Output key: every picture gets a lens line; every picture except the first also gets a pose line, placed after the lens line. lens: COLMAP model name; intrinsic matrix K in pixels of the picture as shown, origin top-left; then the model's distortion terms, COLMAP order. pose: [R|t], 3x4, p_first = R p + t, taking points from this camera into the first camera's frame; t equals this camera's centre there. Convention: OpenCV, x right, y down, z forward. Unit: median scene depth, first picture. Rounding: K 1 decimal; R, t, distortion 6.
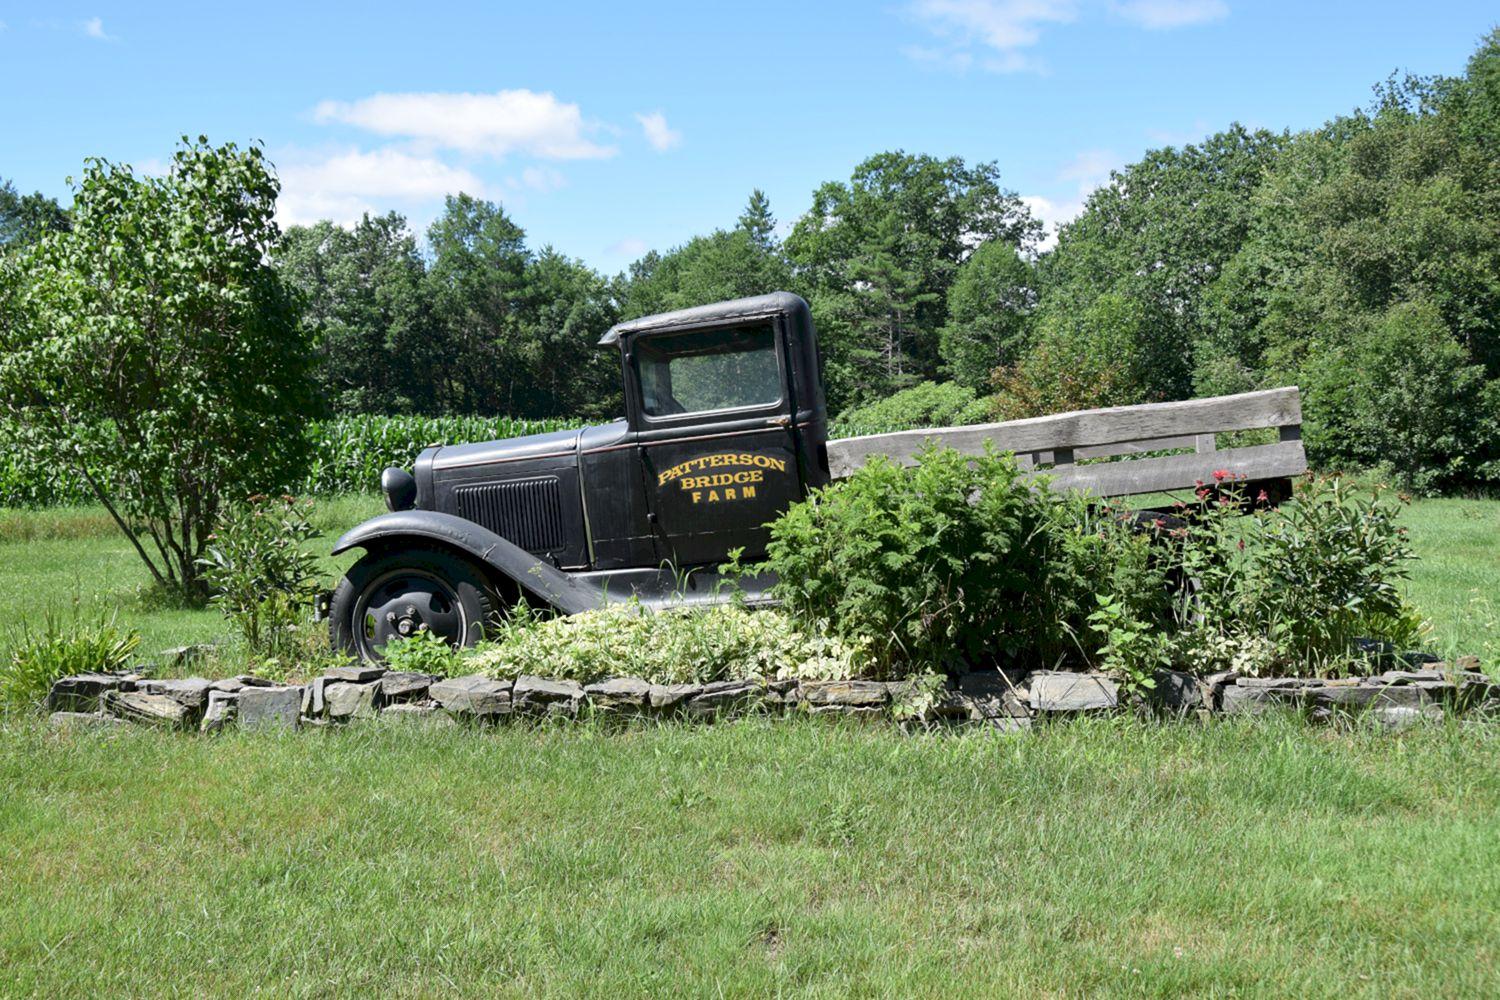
lens RADIAL K [[1527.9, 0, 749.5], [0, 1527.9, 497.3], [0, 0, 1]] dist [0.013862, 0.000000]
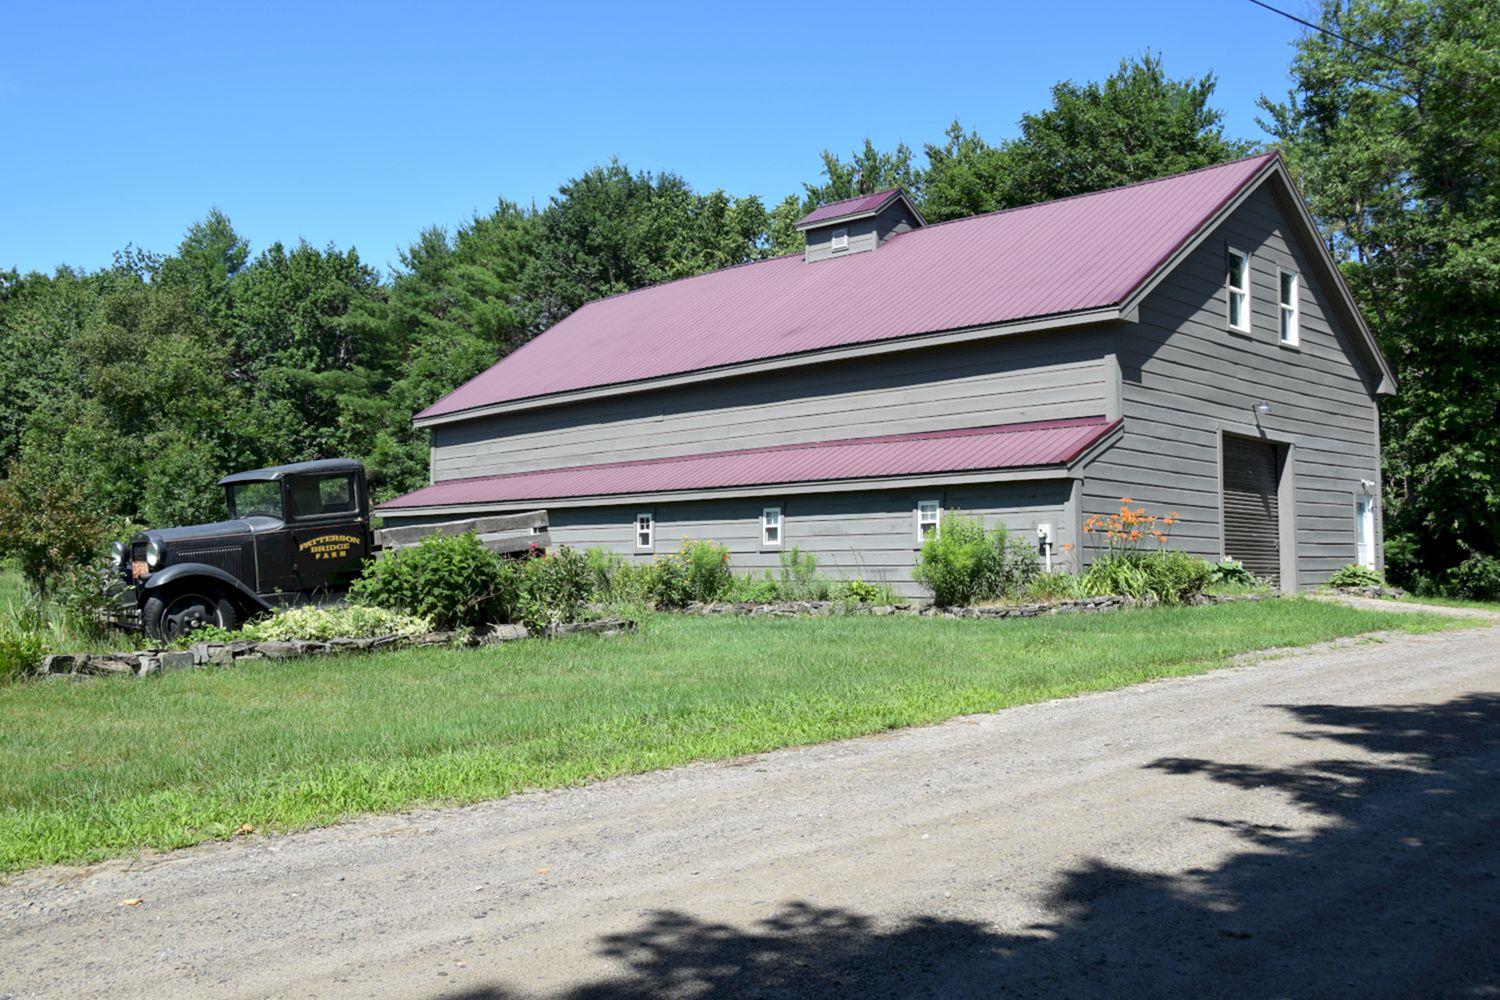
lens RADIAL K [[1368.1, 0, 756.9], [0, 1368.1, 507.0], [0, 0, 1]] dist [-0.059968, 0.000000]
pose [[0.624706, 0.027662, 0.780370, -1.104508], [0.024155, 0.998209, -0.054721, 0.048399], [-0.780486, 0.053035, 0.622920, -0.606221]]
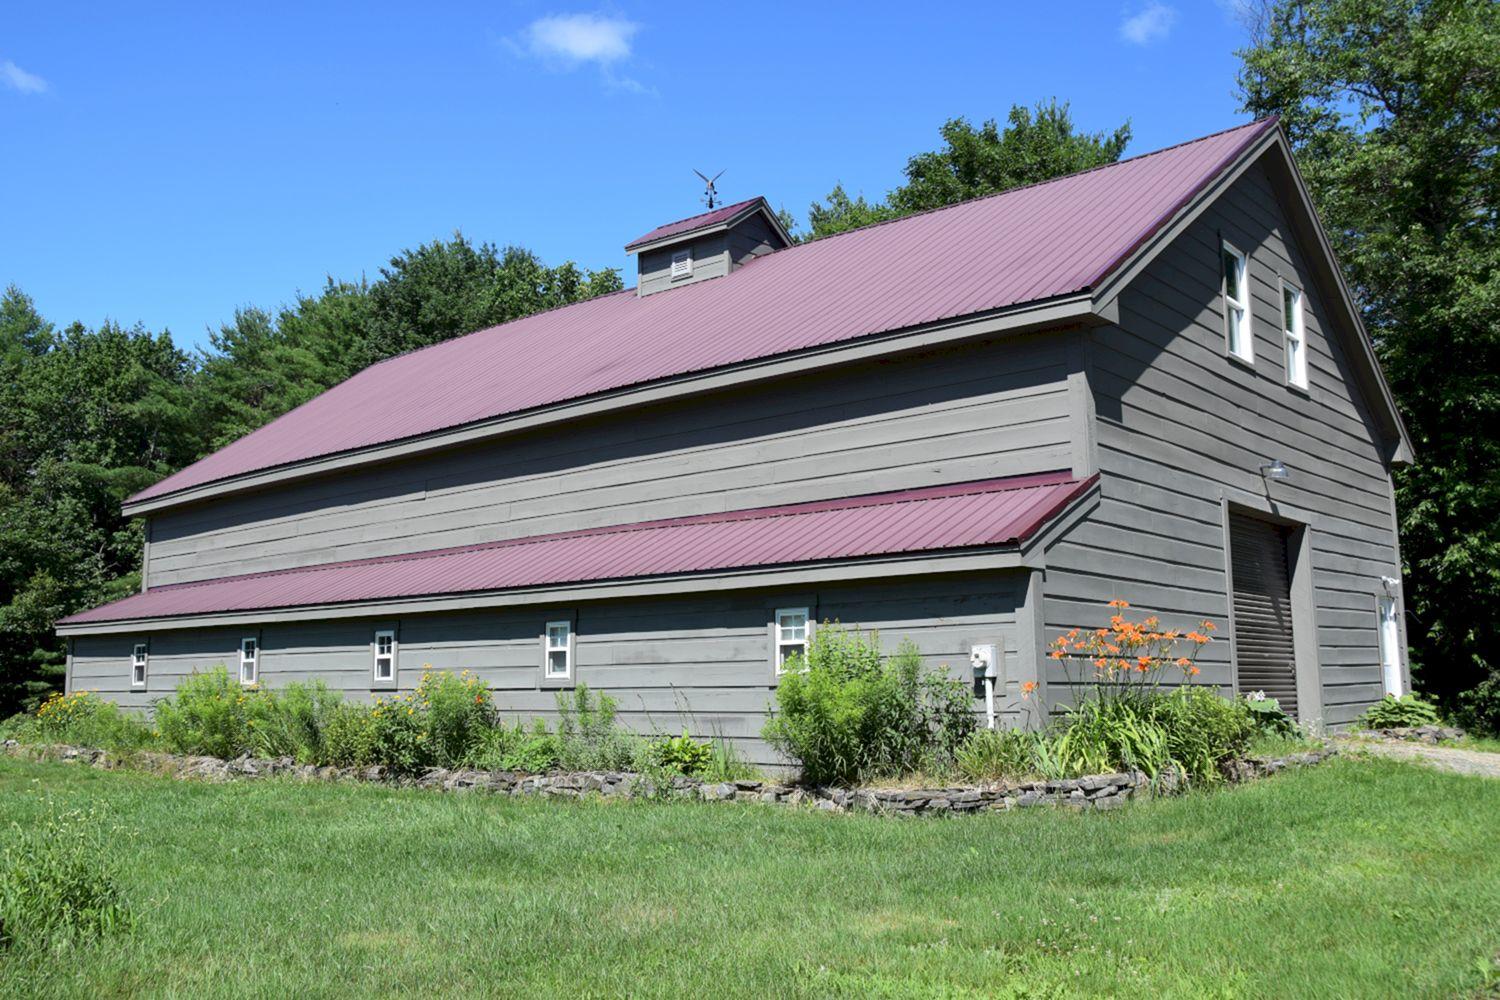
lens RADIAL K [[1368.1, 0, 764.1], [0, 1368.1, 501.2], [0, 0, 1]] dist [-0.059968, 0.000000]
pose [[0.552586, 0.096684, 0.827829, -0.606606], [0.035092, 0.989669, -0.139010, 0.020830], [-0.832716, 0.105865, 0.543485, -0.318600]]
